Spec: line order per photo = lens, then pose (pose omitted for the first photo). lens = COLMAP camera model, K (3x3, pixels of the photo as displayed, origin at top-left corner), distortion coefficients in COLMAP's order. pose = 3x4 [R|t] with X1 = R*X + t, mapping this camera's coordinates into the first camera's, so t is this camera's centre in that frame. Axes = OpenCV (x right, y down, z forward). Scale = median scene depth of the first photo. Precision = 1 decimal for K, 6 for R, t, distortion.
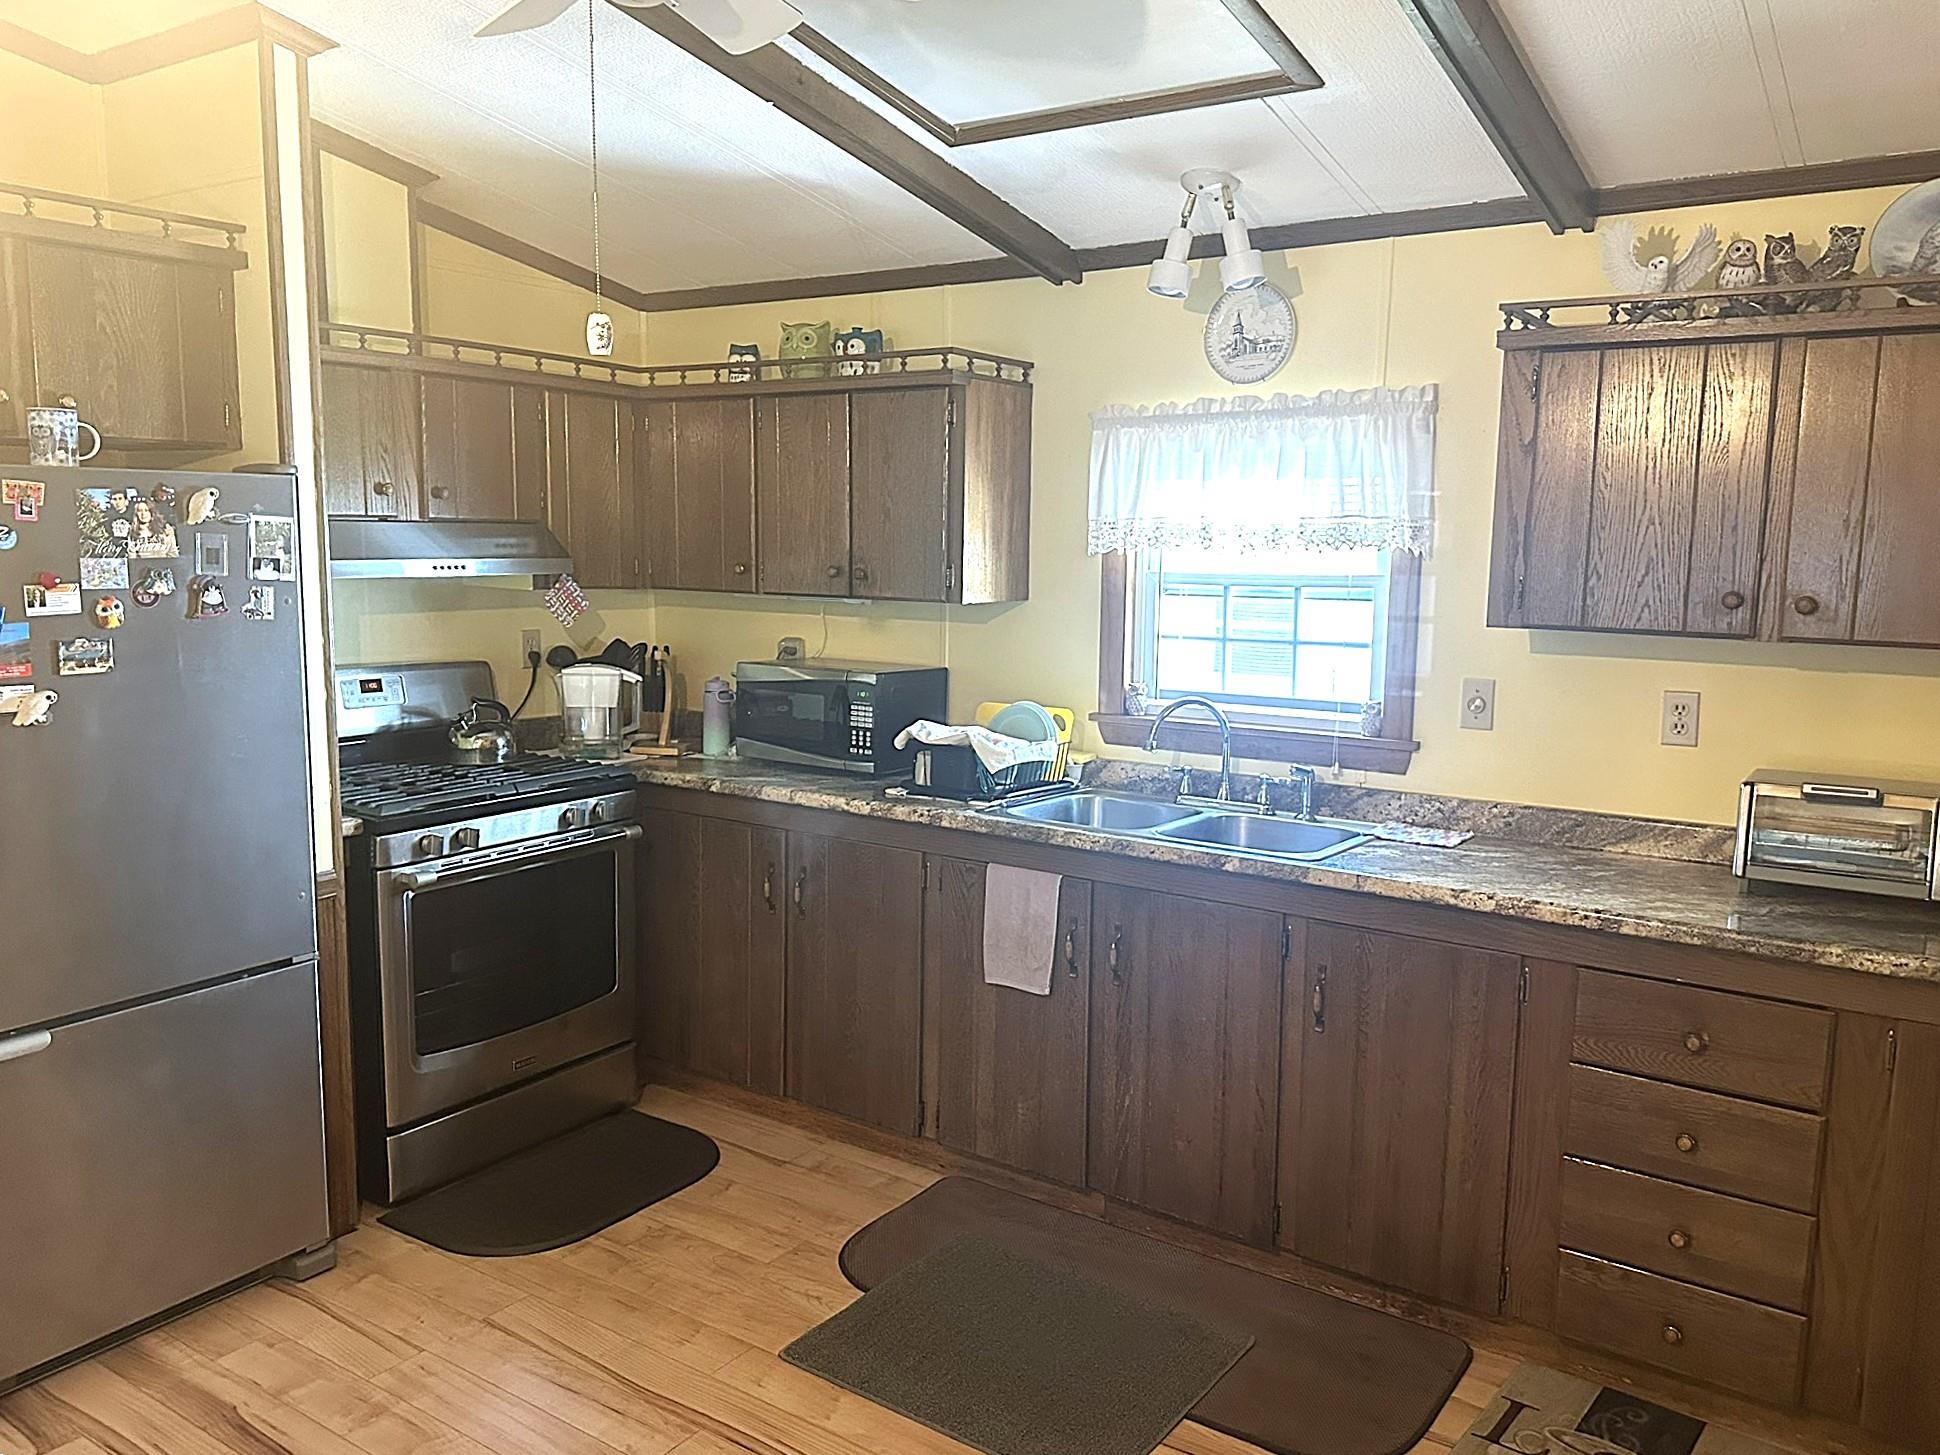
lens RADIAL K [[1483.1, 0, 970.0], [0, 1483.1, 727.5], [0, 0, 1]] dist [0.062909, -0.001127]
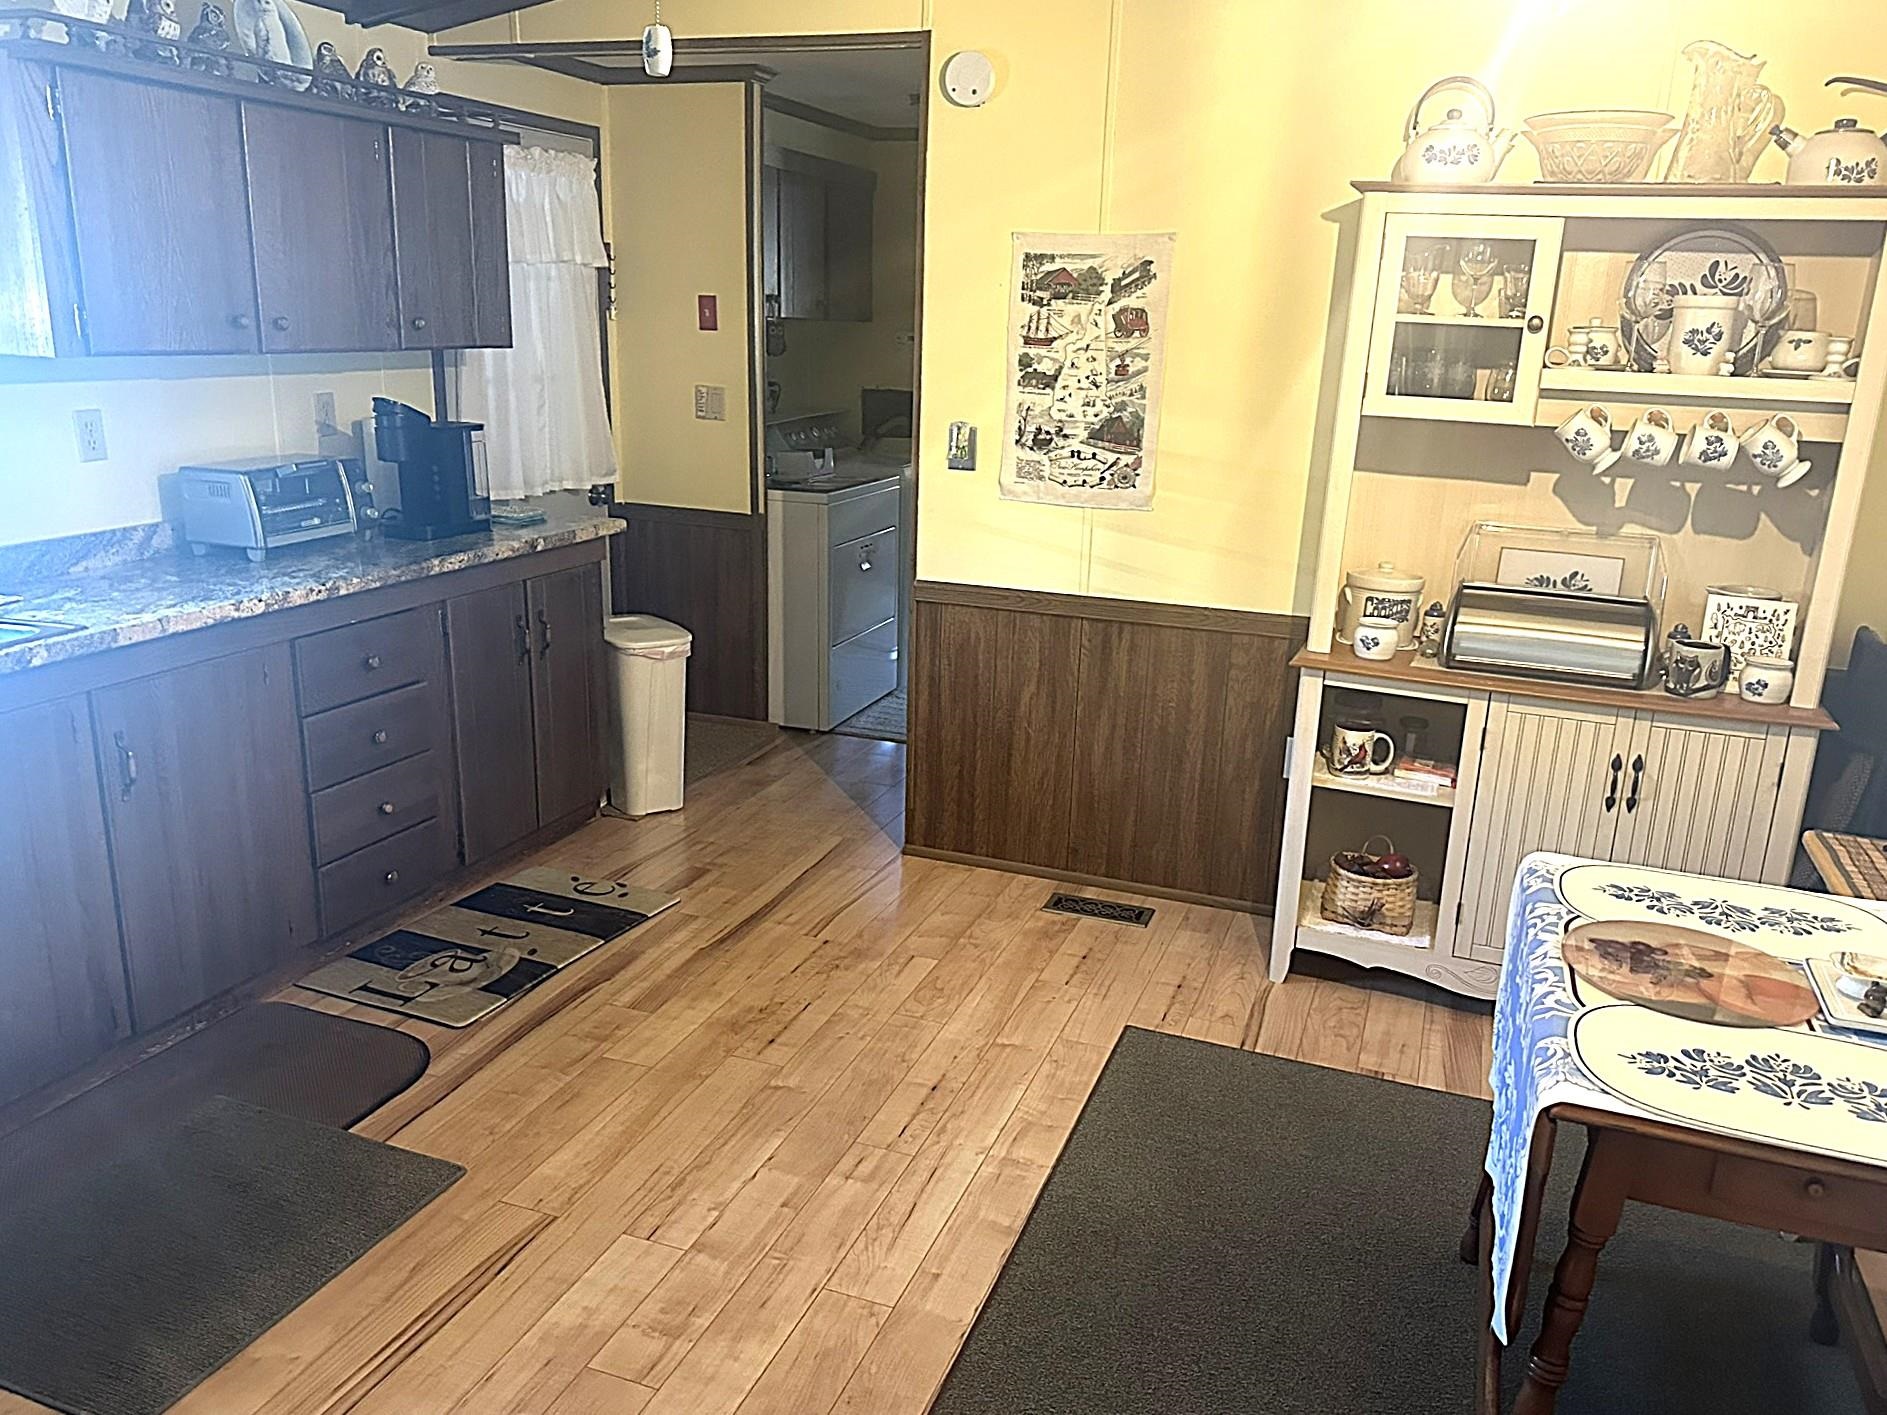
lens RADIAL K [[1430.4, 0, 943.5], [0, 1430.4, 707.5], [0, 0, 1]] dist [-0.005705, -0.003637]
pose [[-0.206230, -0.289143, 0.934808, -0.714421], [0.102097, 0.943771, 0.314439, -0.086427], [-0.973163, 0.160287, -0.165113, 0.638665]]
